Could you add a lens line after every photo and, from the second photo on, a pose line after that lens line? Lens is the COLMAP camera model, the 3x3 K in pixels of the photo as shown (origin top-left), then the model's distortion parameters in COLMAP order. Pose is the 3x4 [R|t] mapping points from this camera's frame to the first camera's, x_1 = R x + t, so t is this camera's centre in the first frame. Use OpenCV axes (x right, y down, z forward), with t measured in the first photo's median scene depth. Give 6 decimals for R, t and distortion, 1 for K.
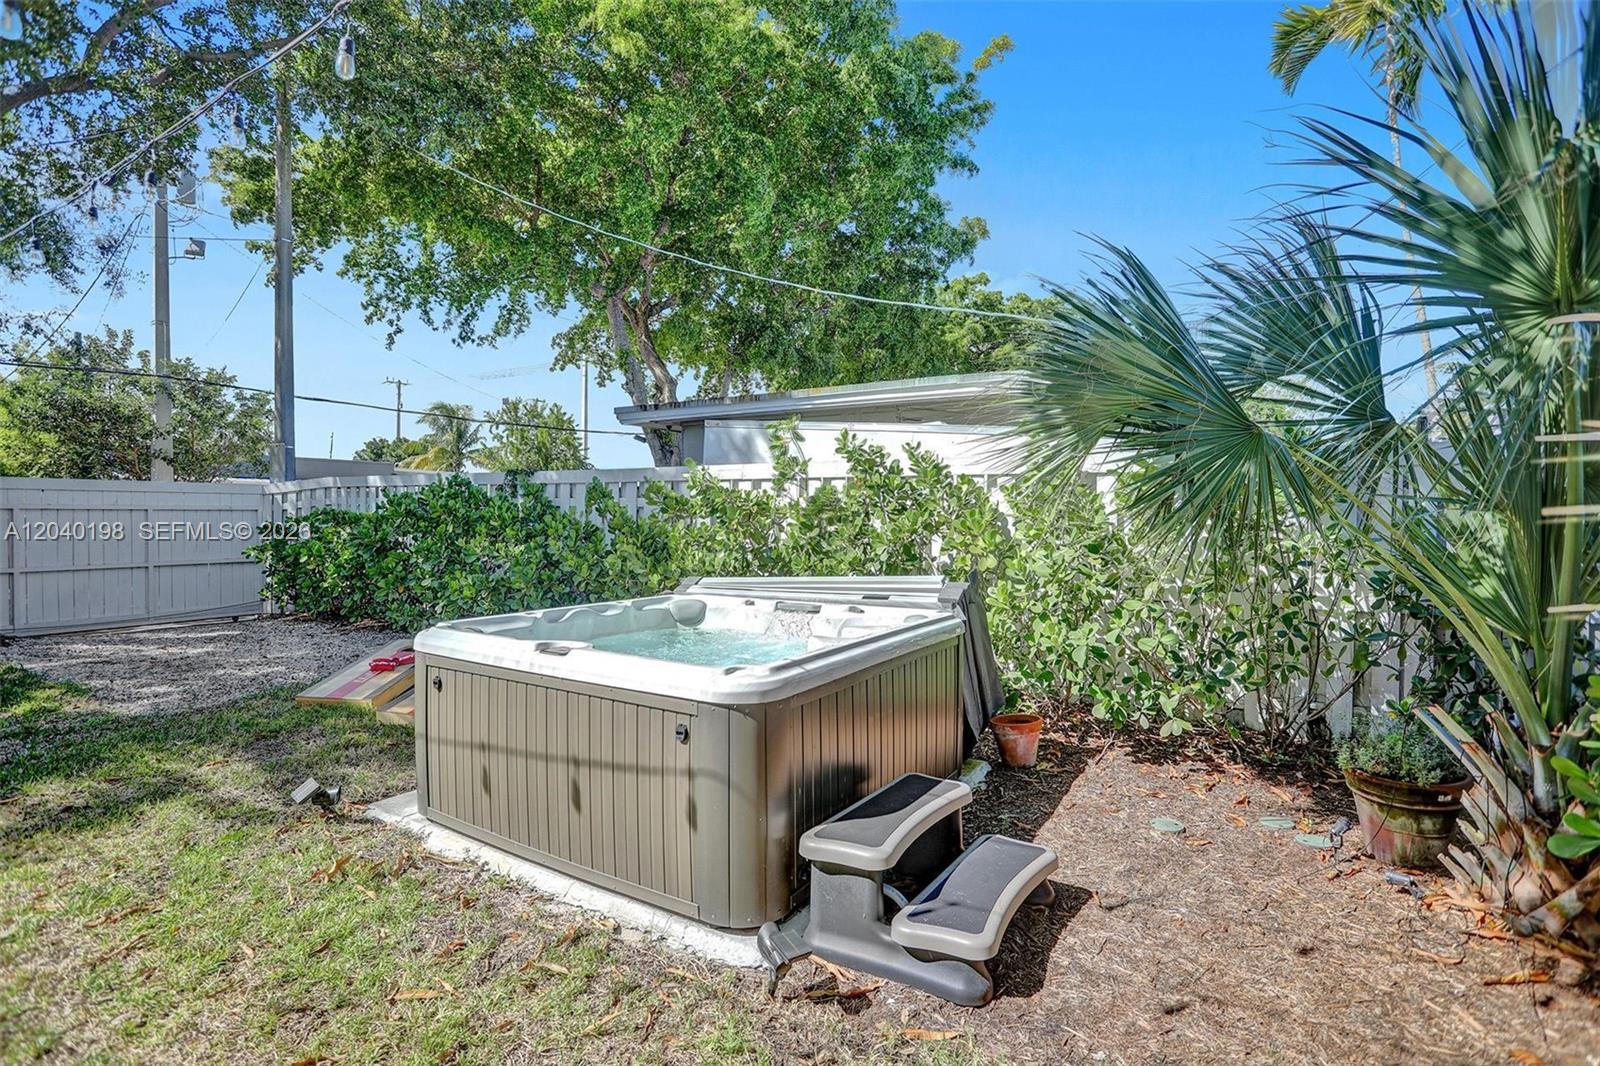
lens RADIAL K [[788.3, 0, 809.3], [0, 788.3, 533.4], [0, 0, 1]] dist [-0.073606, 0.032496]
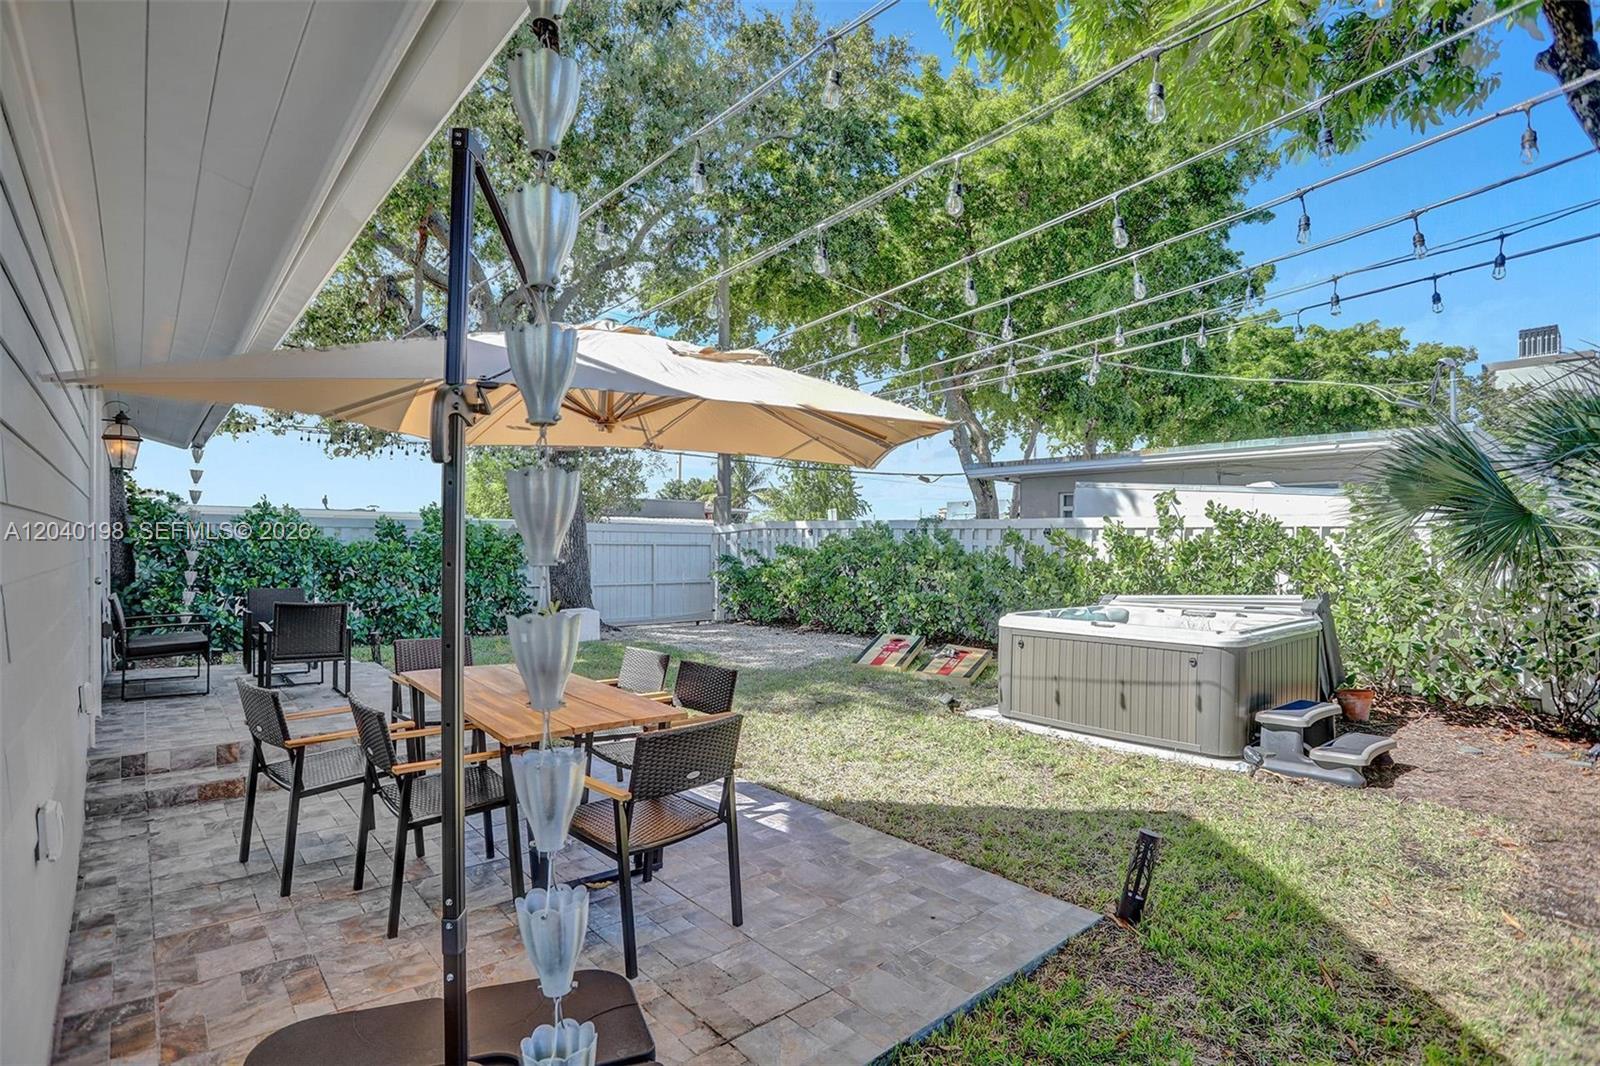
lens RADIAL K [[784.7, 0, 798.6], [0, 784.7, 553.3], [0, 0, 1]] dist [-0.072480, 0.030590]
pose [[0.950202, 0.007768, -0.311539, -0.304833], [-0.012510, 0.999834, -0.013225, 0.002851], [0.311385, 0.016464, 0.950141, -0.750002]]
